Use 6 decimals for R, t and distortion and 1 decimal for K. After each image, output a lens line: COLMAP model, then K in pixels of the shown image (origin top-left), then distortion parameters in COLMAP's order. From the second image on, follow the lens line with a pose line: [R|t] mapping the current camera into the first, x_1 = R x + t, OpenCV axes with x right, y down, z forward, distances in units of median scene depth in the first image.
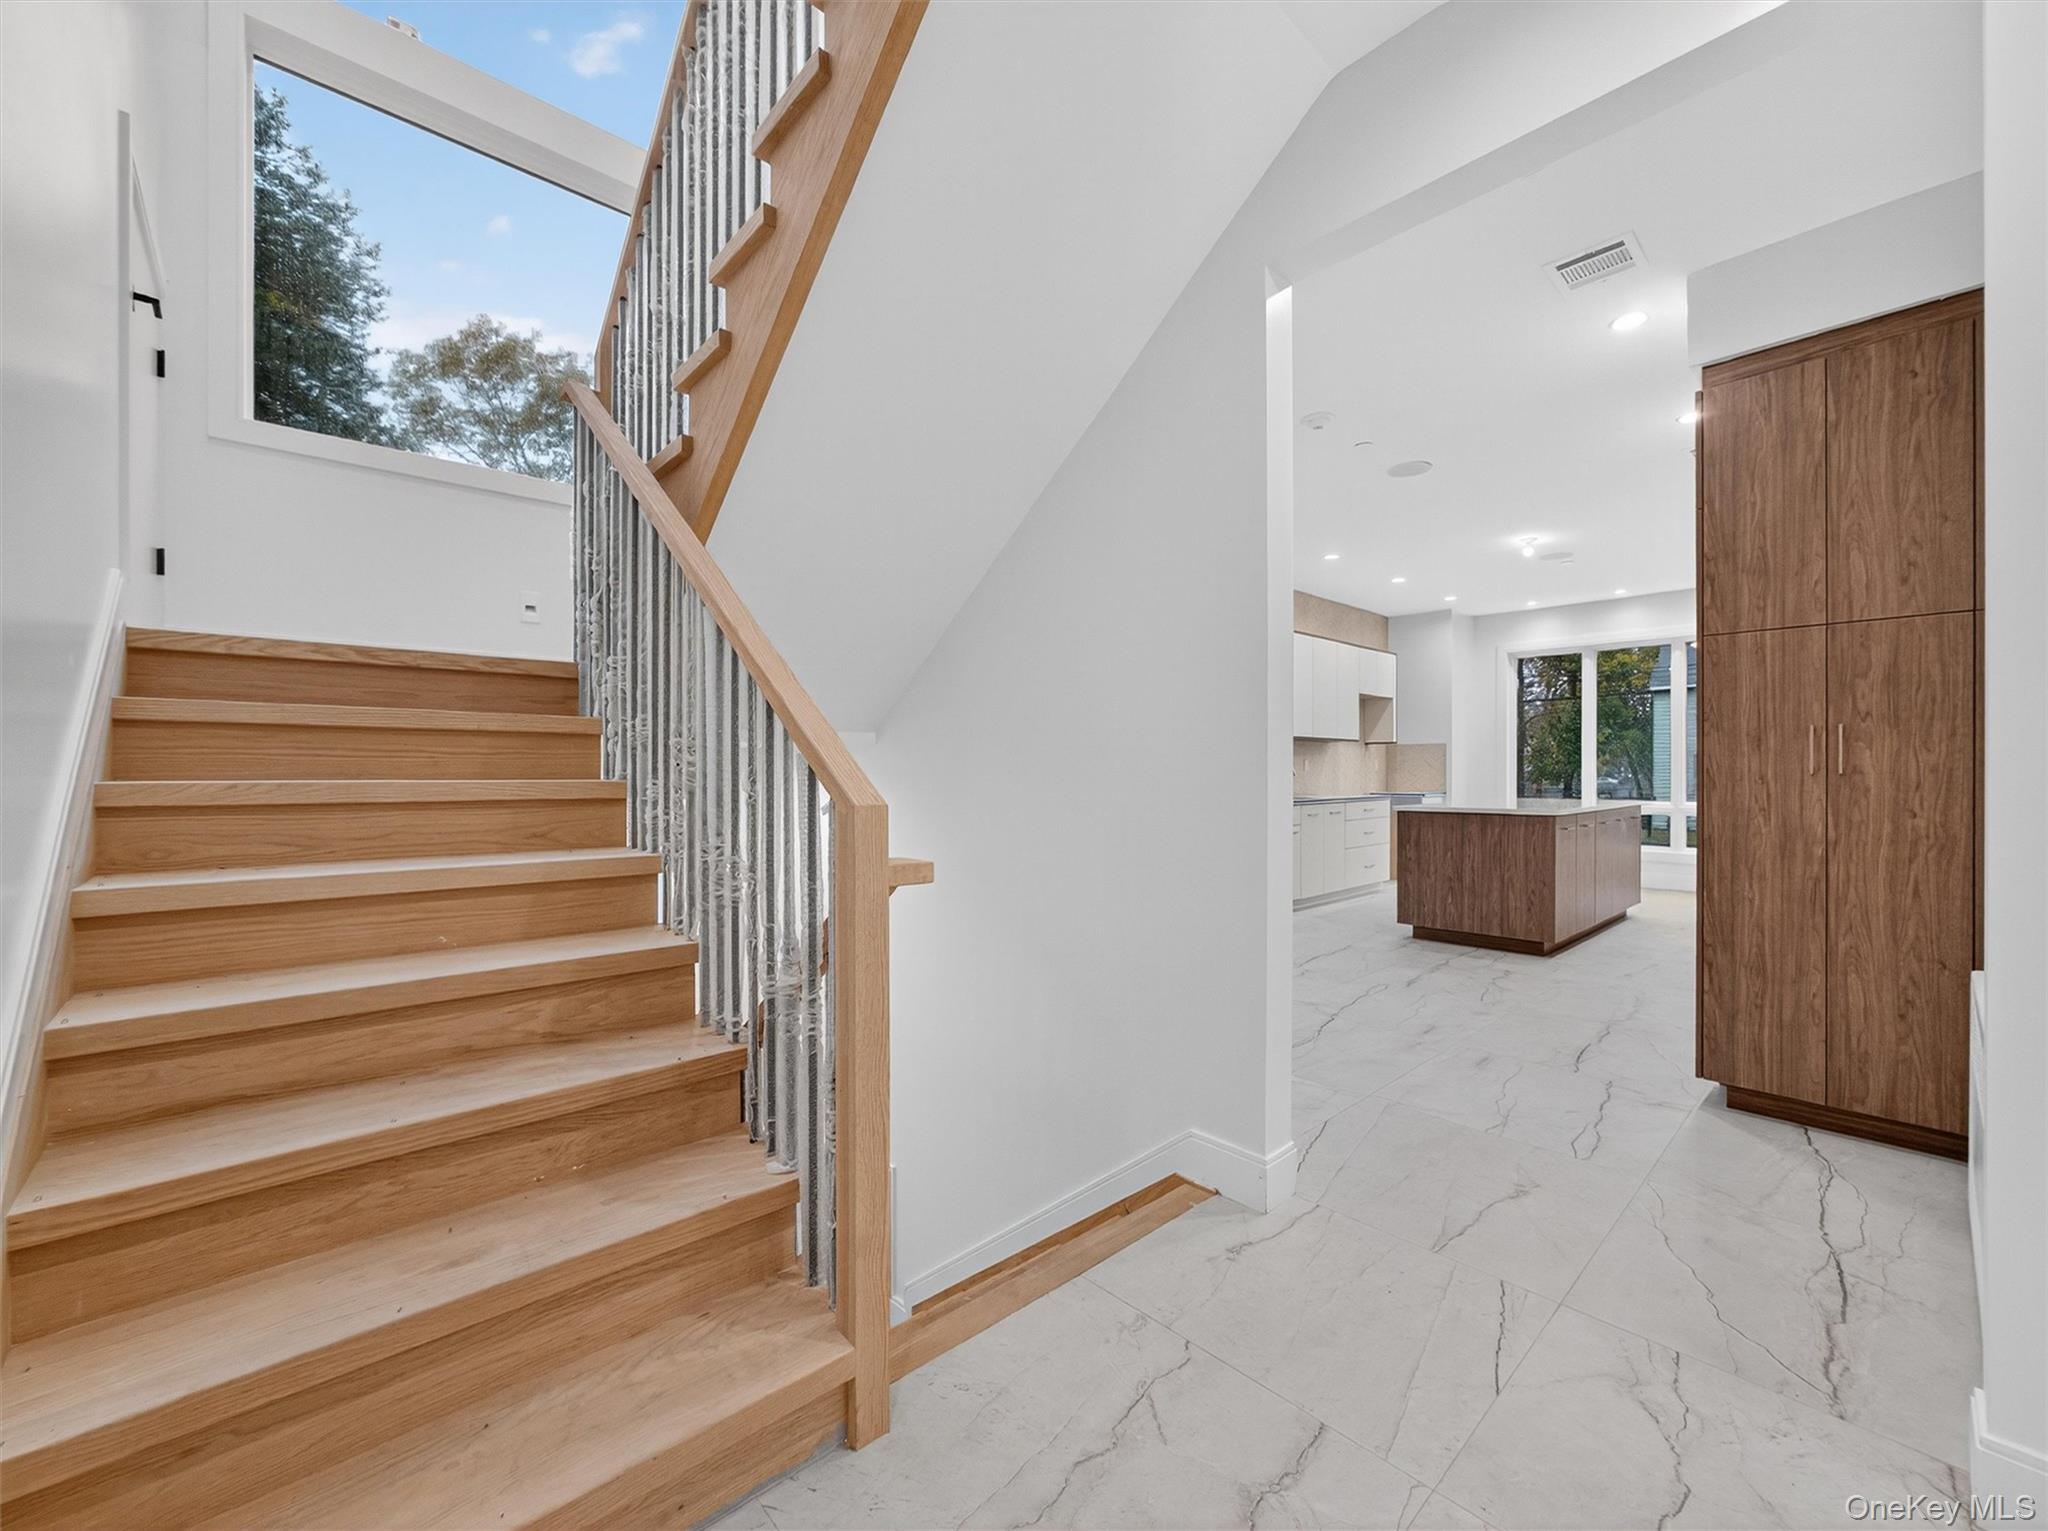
lens RADIAL K [[832.7, 0, 1025.2], [0, 832.7, 773.8], [0, 0, 1]] dist [-0.000305, 0.000139]
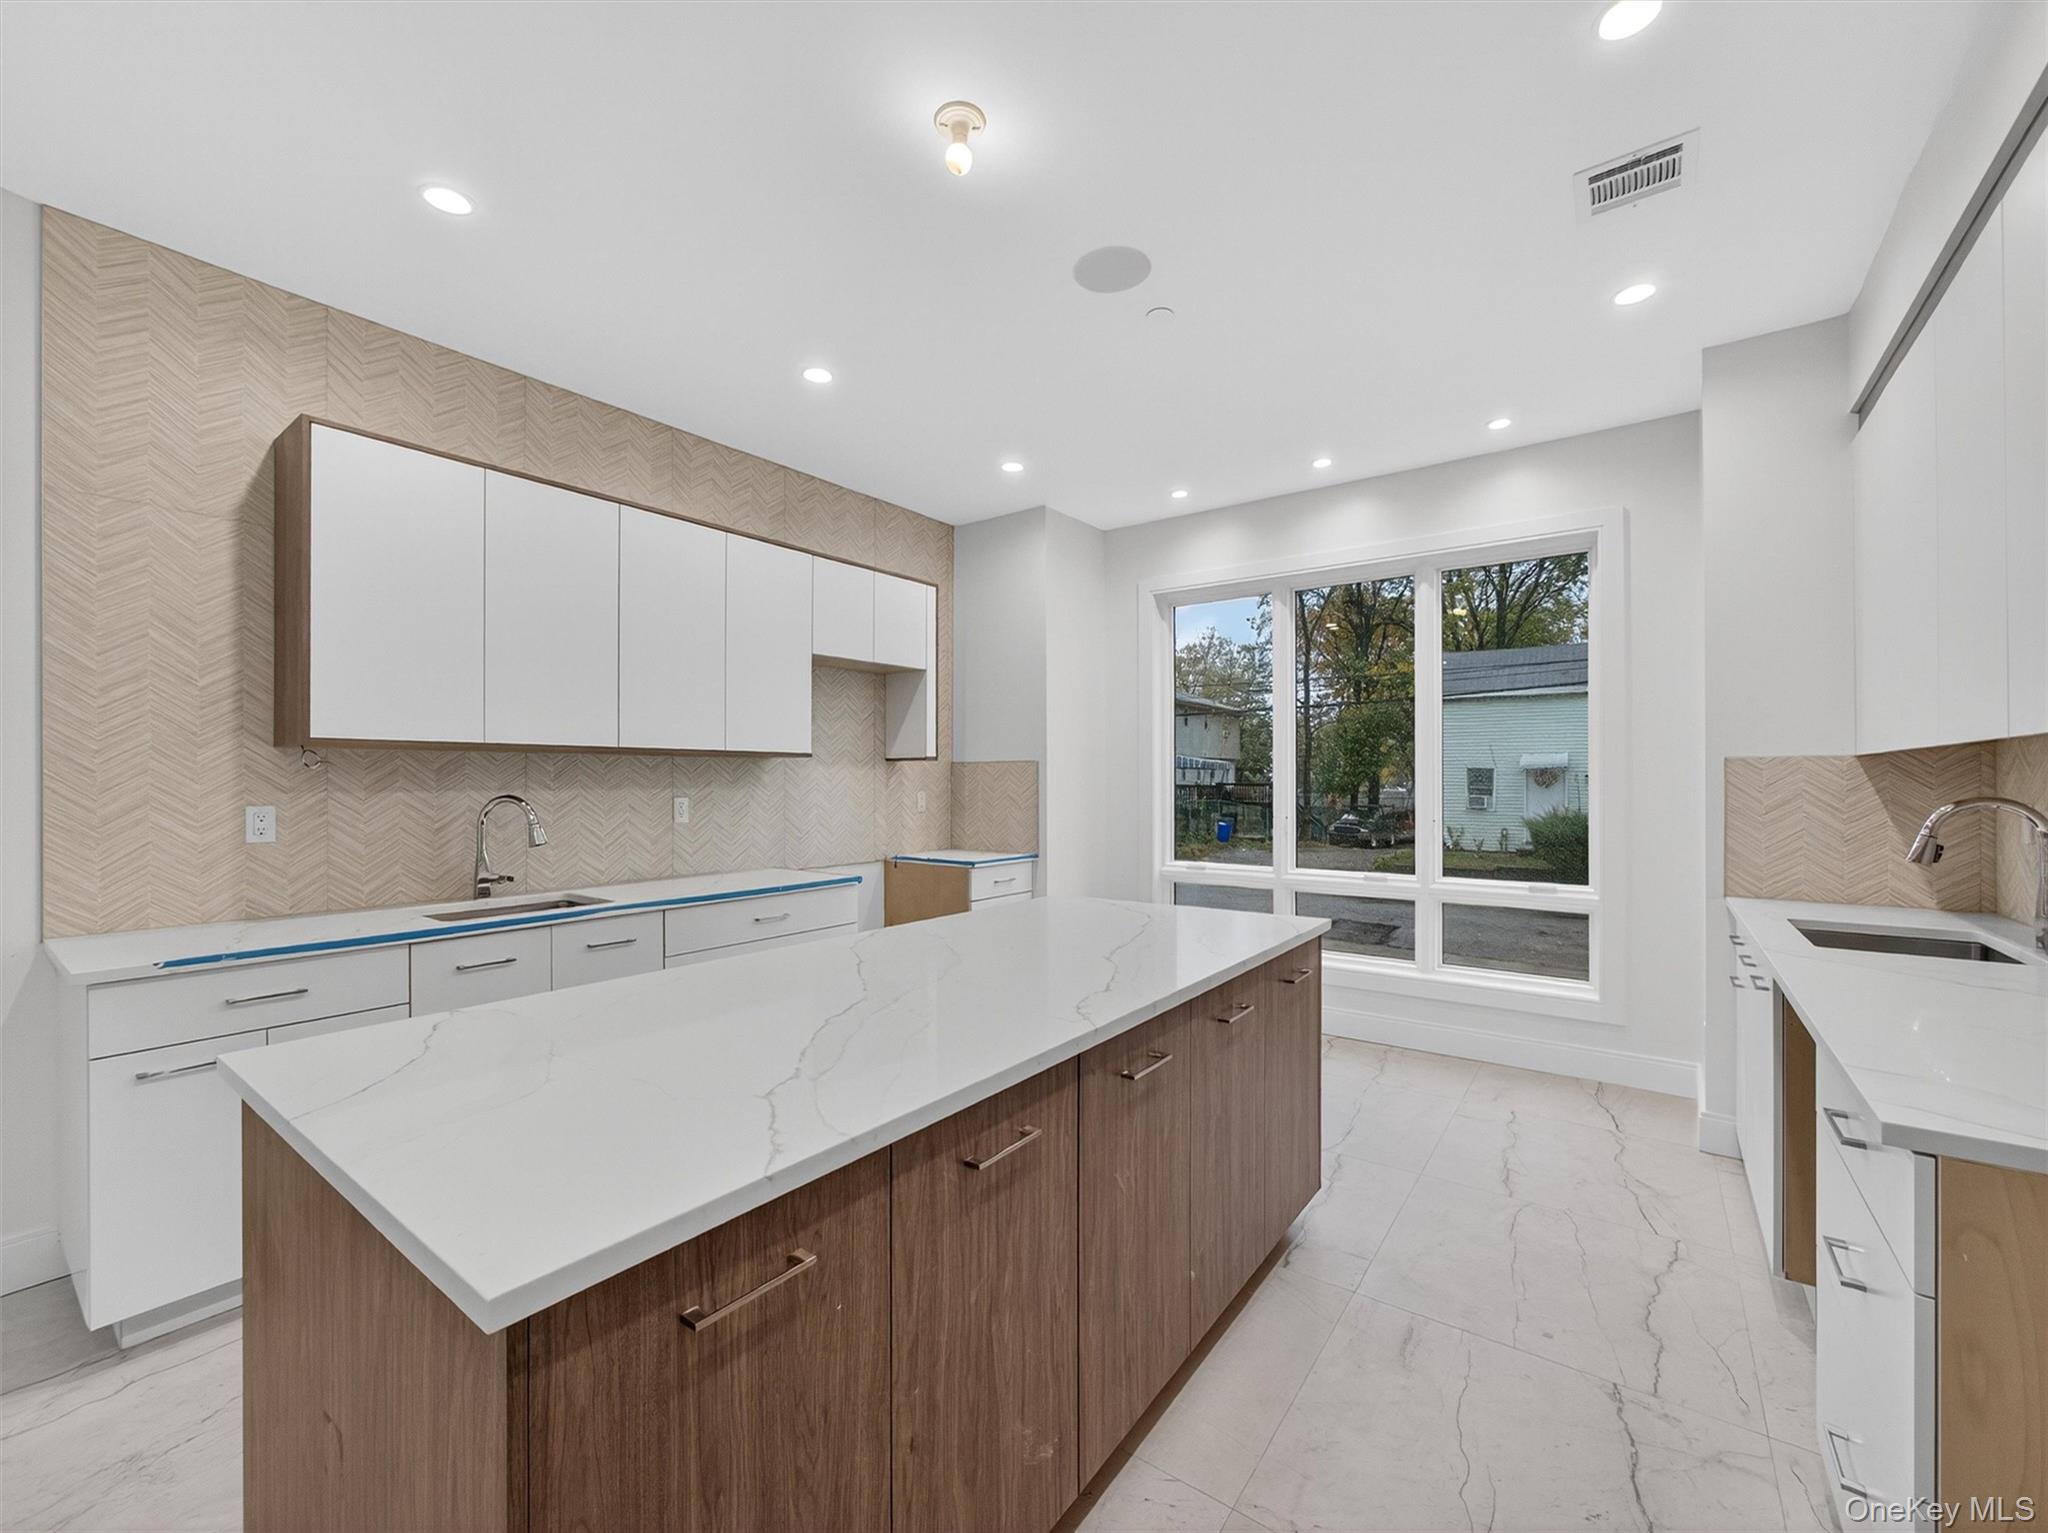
lens RADIAL K [[832.7, 0, 1025.2], [0, 832.7, 774.8], [0, 0, 1]] dist [-0.000305, 0.000139]
pose [[0.982051, -0.002574, 0.188600, 0.421859], [0.004280, 0.999954, -0.008638, -0.024012], [-0.188569, 0.009290, 0.982016, 0.514582]]
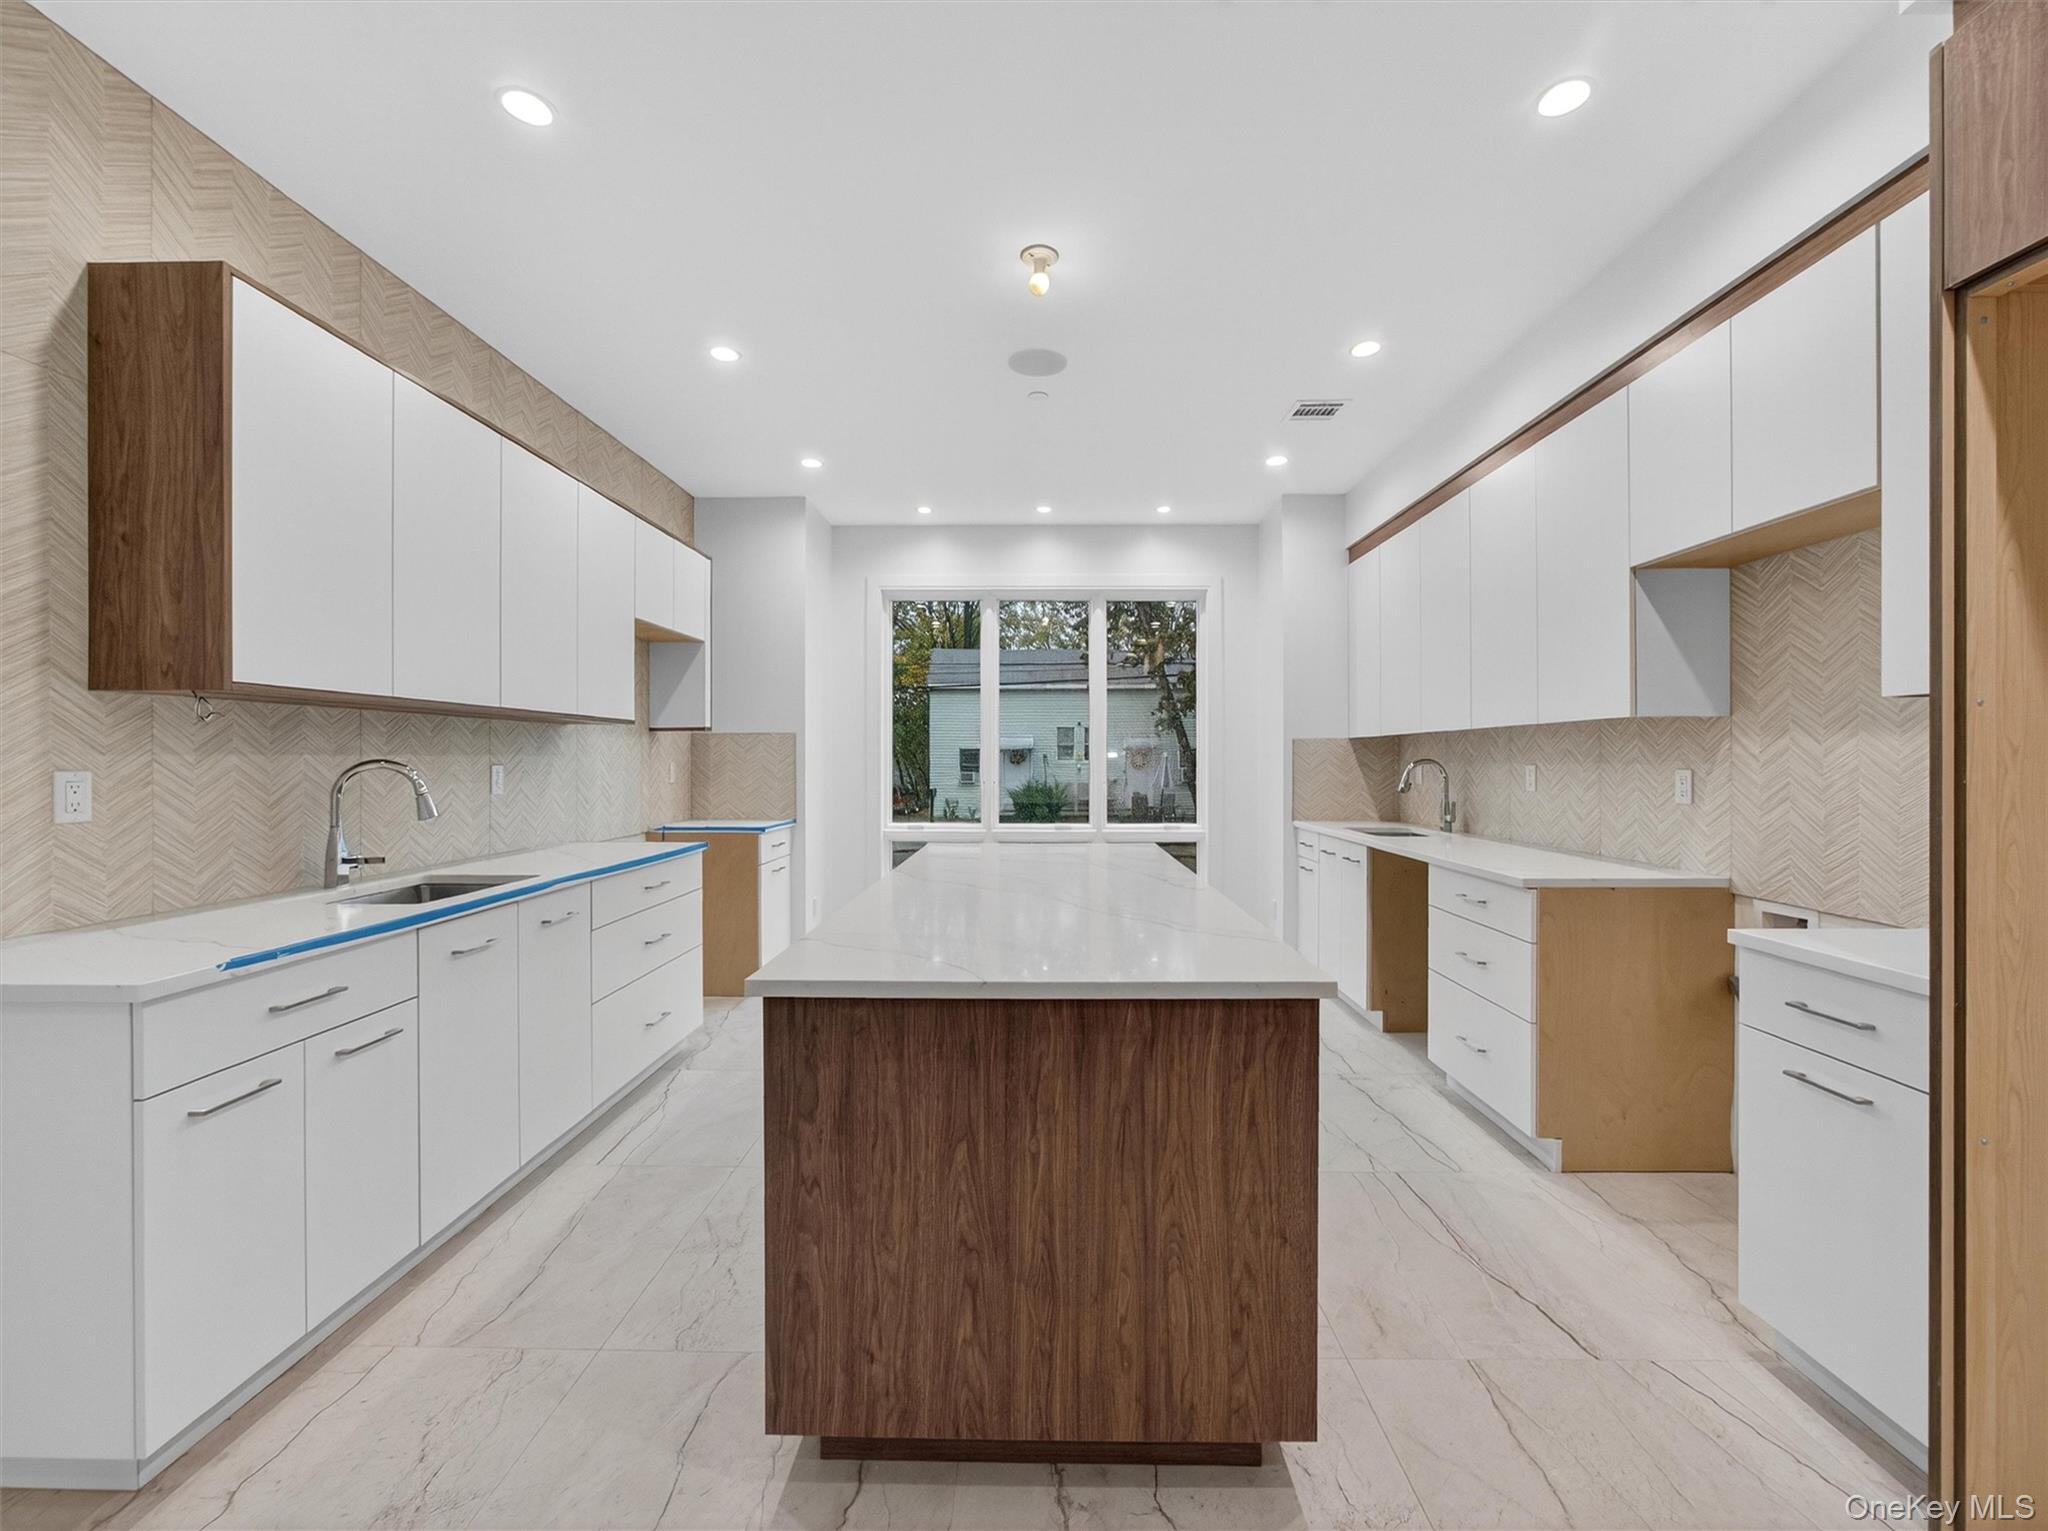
lens RADIAL K [[825.2, 0, 1032.0], [0, 825.2, 752.5], [0, 0, 1]] dist [0.000729, 0.000682]
pose [[0.683286, 0.004185, 0.730139, 0.221542], [0.003617, 0.999952, -0.009116, -0.018589], [-0.730142, 0.008870, 0.683238, 0.535297]]
